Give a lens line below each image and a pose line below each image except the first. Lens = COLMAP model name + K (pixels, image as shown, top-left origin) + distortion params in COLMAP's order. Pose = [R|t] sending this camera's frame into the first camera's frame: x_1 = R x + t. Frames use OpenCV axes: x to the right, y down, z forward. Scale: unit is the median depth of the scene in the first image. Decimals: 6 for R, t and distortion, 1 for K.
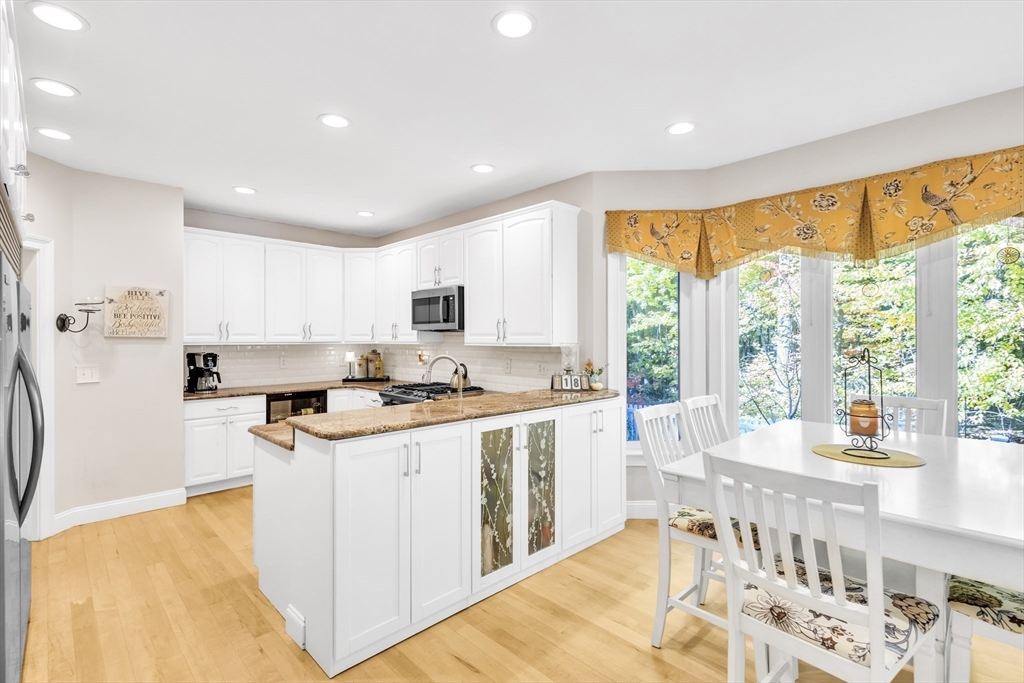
lens RADIAL K [[479.0, 0, 516.5], [0, 479.0, 336.2], [0, 0, 1]] dist [0.005827, 0.000398]
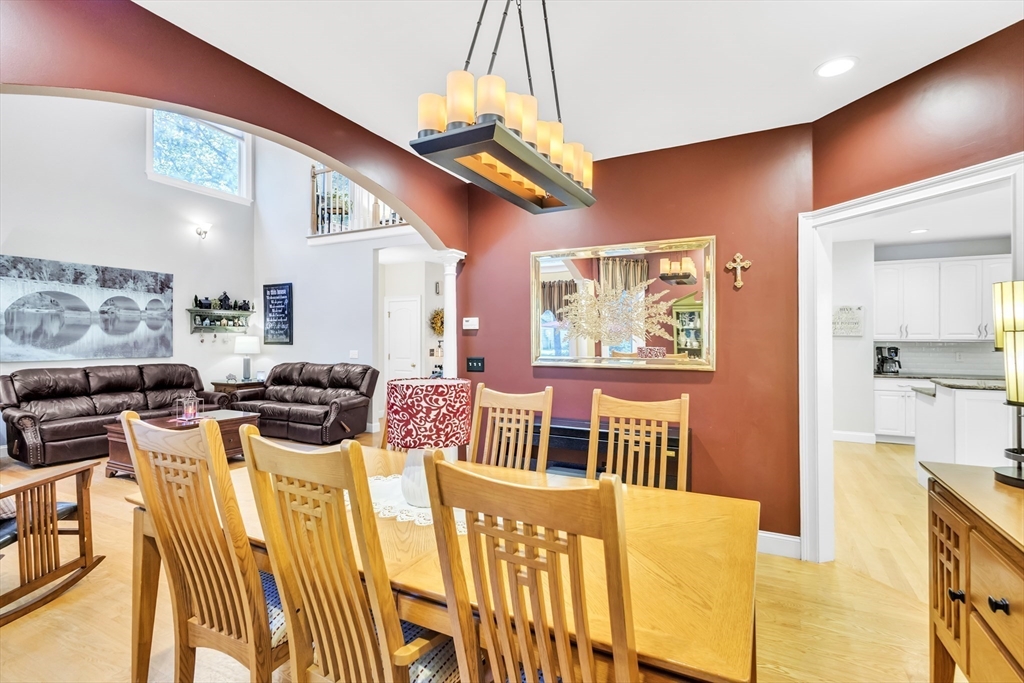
lens RADIAL K [[479.0, 0, 515.1], [0, 479.0, 337.0], [0, 0, 1]] dist [0.005827, 0.000398]
pose [[0.323773, 0.005802, -0.946117, 0.373403], [0.007029, 0.999939, 0.008538, -0.015475], [0.946109, -0.009414, 0.323712, -0.559943]]
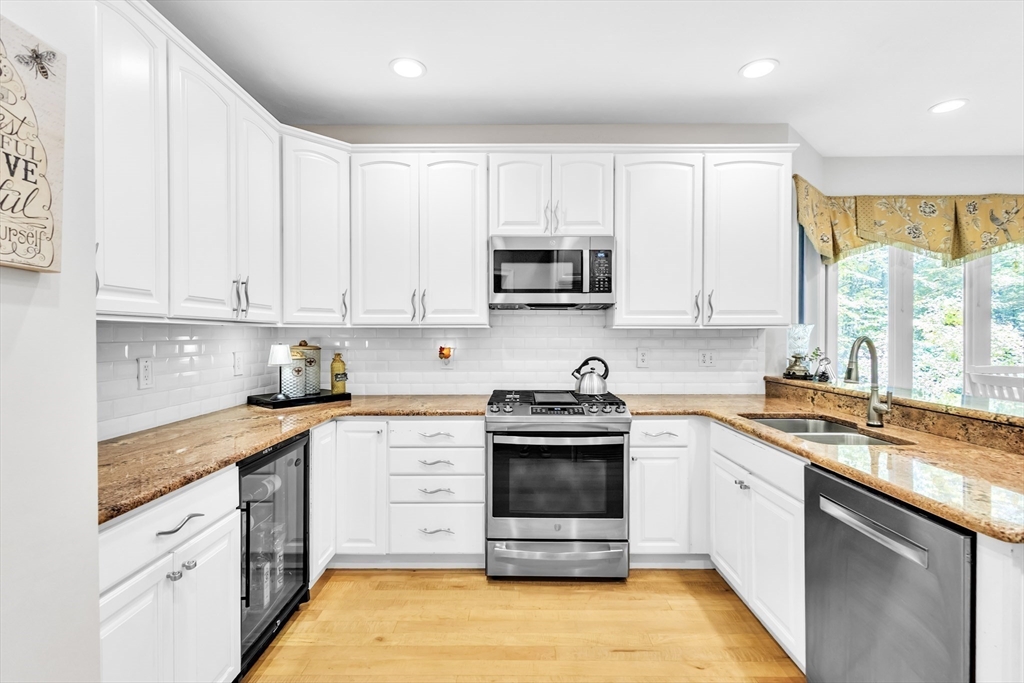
lens RADIAL K [[479.0, 0, 511.2], [0, 479.0, 344.6], [0, 0, 1]] dist [0.005827, 0.000398]
pose [[0.699579, -0.012287, 0.714450, -0.737675], [-0.003164, 0.999789, 0.020292, 0.030539], [-0.714548, -0.016456, 0.699392, 0.691106]]
